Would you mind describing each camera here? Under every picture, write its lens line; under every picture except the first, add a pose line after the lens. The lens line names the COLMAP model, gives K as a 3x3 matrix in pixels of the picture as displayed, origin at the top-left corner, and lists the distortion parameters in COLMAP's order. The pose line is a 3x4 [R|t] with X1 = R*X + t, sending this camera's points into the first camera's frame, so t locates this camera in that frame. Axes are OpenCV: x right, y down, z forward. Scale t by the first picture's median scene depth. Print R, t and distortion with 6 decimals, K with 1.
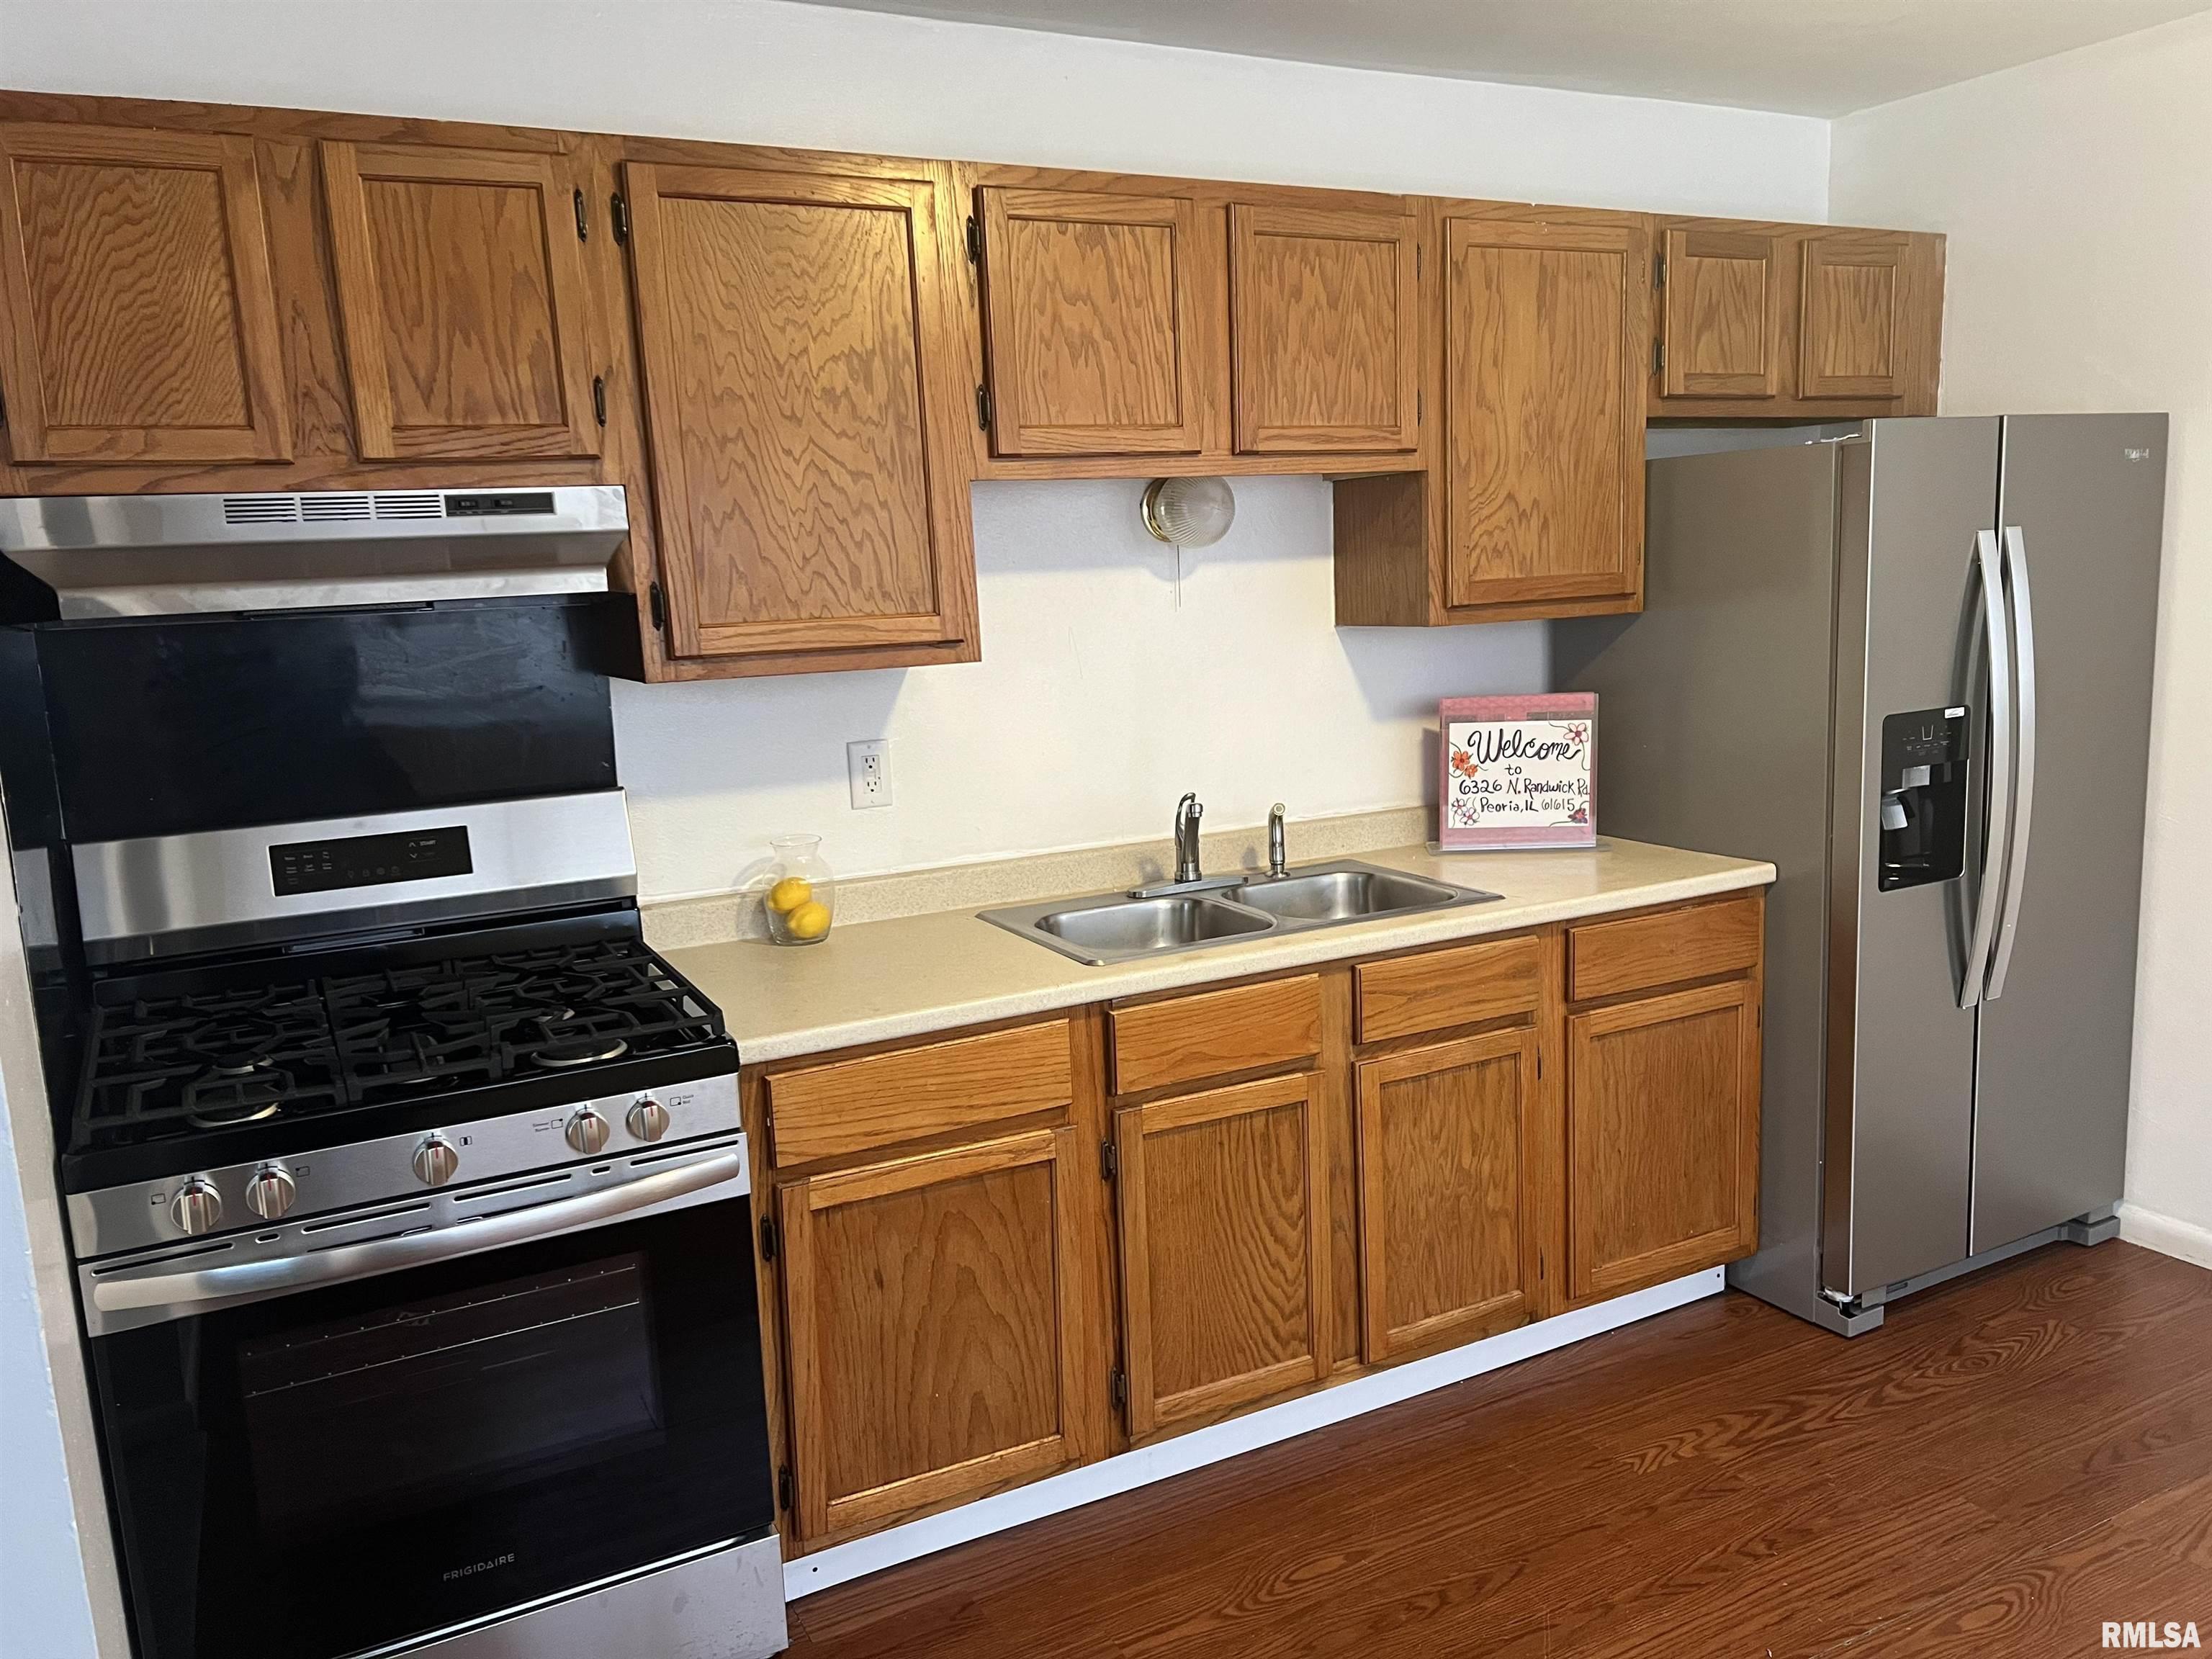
lens RADIAL K [[1652.3, 0, 1120.3], [0, 1652.3, 848.7], [0, 0, 1]] dist [0.067380, -0.078047]
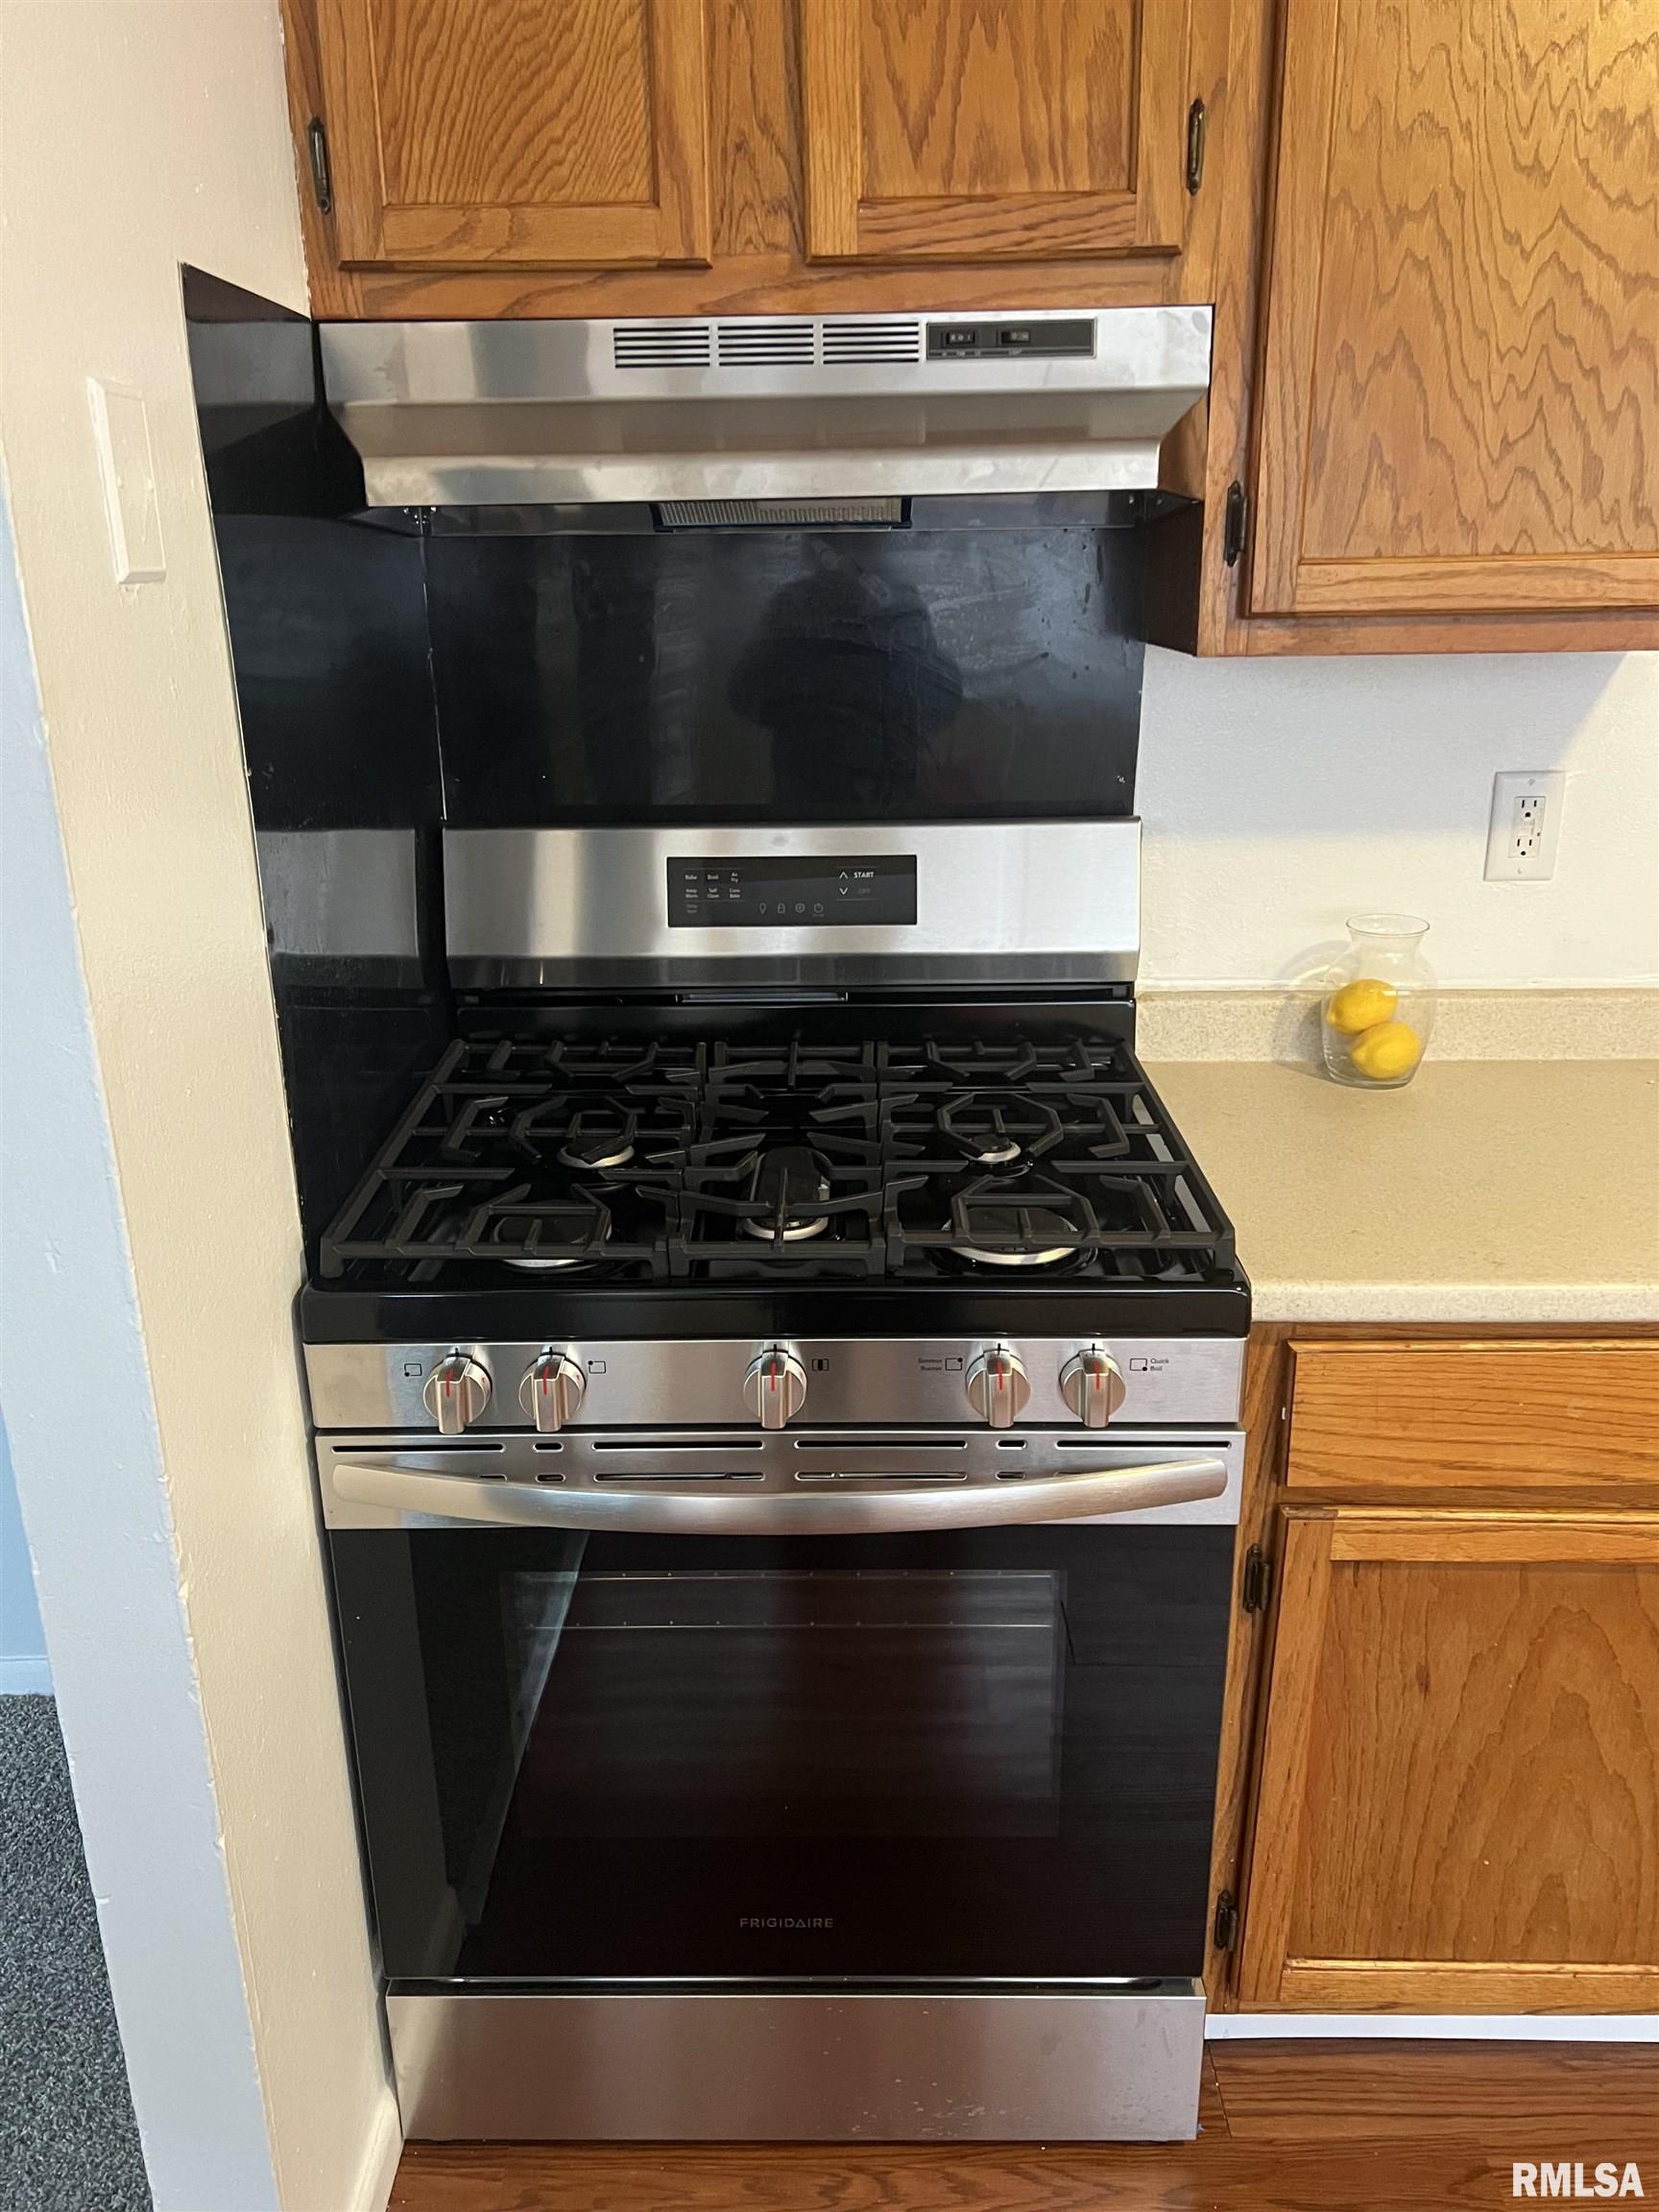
lens RADIAL K [[1652.3, 0, 838.2], [0, 1652.3, 1127.4], [0, 0, 1]] dist [0.067380, -0.078047]
pose [[0.882674, 0.183321, -0.432759, -0.095319], [-0.106273, 0.974794, 0.196172, -0.033588], [0.457813, -0.127165, 0.879907, 0.343841]]
